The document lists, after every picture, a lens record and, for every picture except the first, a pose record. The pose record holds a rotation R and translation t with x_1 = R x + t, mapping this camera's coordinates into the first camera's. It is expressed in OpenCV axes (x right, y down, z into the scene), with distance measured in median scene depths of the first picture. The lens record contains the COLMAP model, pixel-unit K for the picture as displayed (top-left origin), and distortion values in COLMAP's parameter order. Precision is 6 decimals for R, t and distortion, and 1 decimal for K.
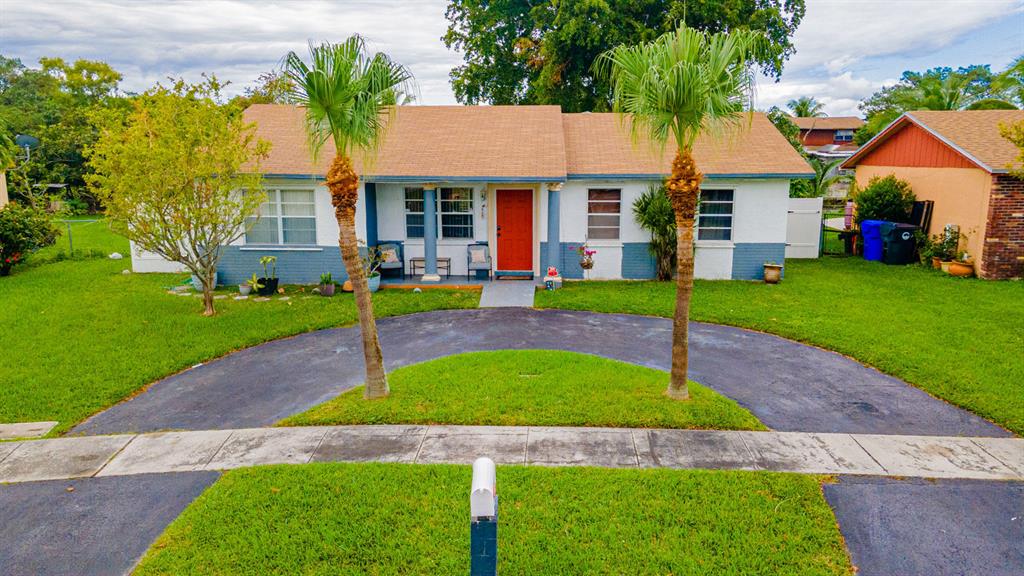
lens RADIAL K [[756.2, 0, 511.8], [0, 756.2, 290.0], [0, 0, 1]] dist [0.039271, 0.003498]
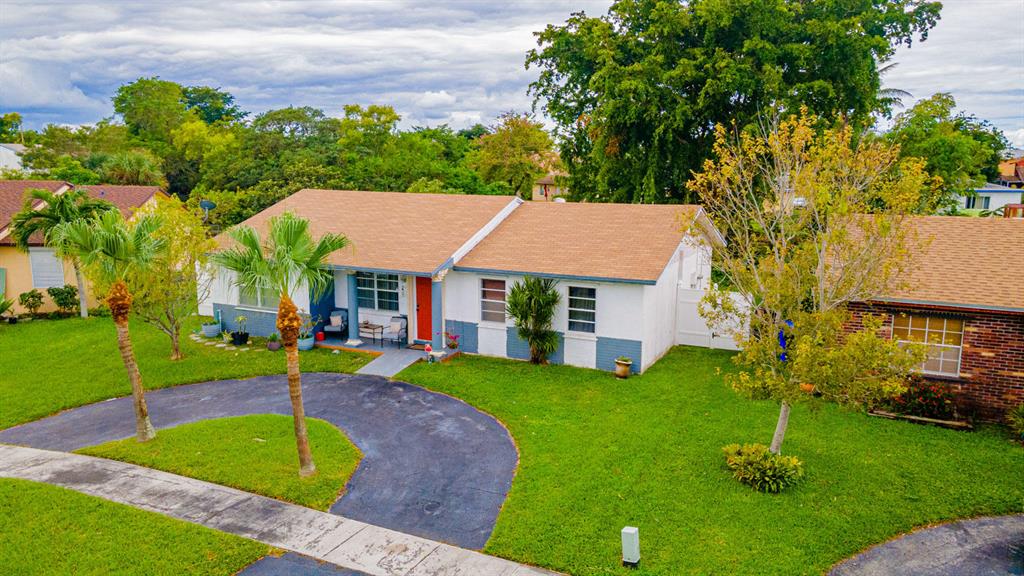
lens RADIAL K [[756.2, 0, 511.4], [0, 756.2, 285.3], [0, 0, 1]] dist [0.039271, 0.003498]
pose [[0.916360, 0.068747, -0.394409, 0.805915], [-0.075245, 0.997165, -0.001012, -0.166131], [0.393221, 0.030605, 0.918934, -0.081003]]
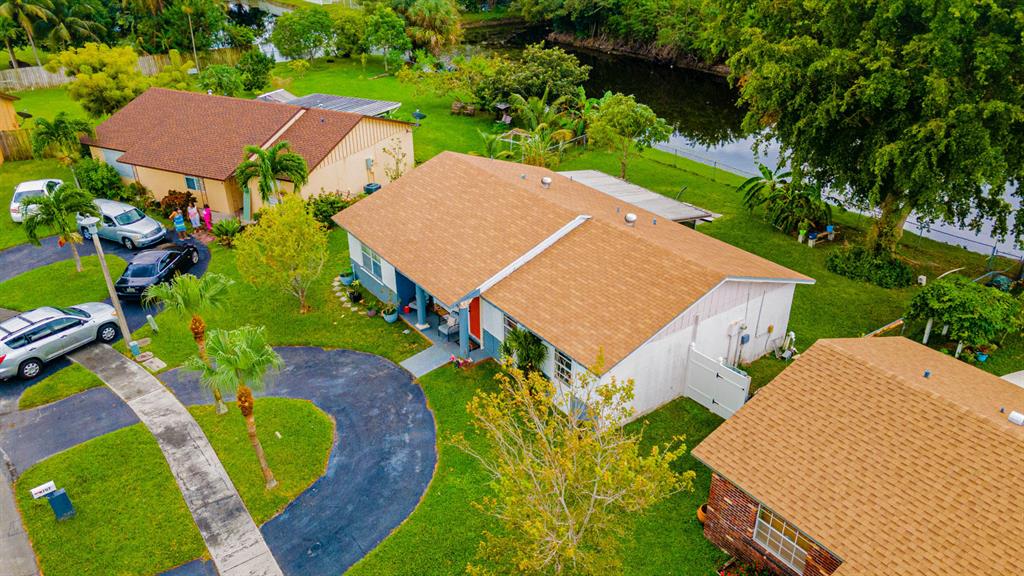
lens RADIAL K [[756.2, 0, 516.3], [0, 756.2, 288.2], [0, 0, 1]] dist [0.039271, 0.003498]
pose [[0.614558, 0.365957, -0.698851, 1.374097], [-0.135347, 0.921665, 0.363612, -0.868077], [0.777174, -0.128873, 0.615949, 0.258733]]
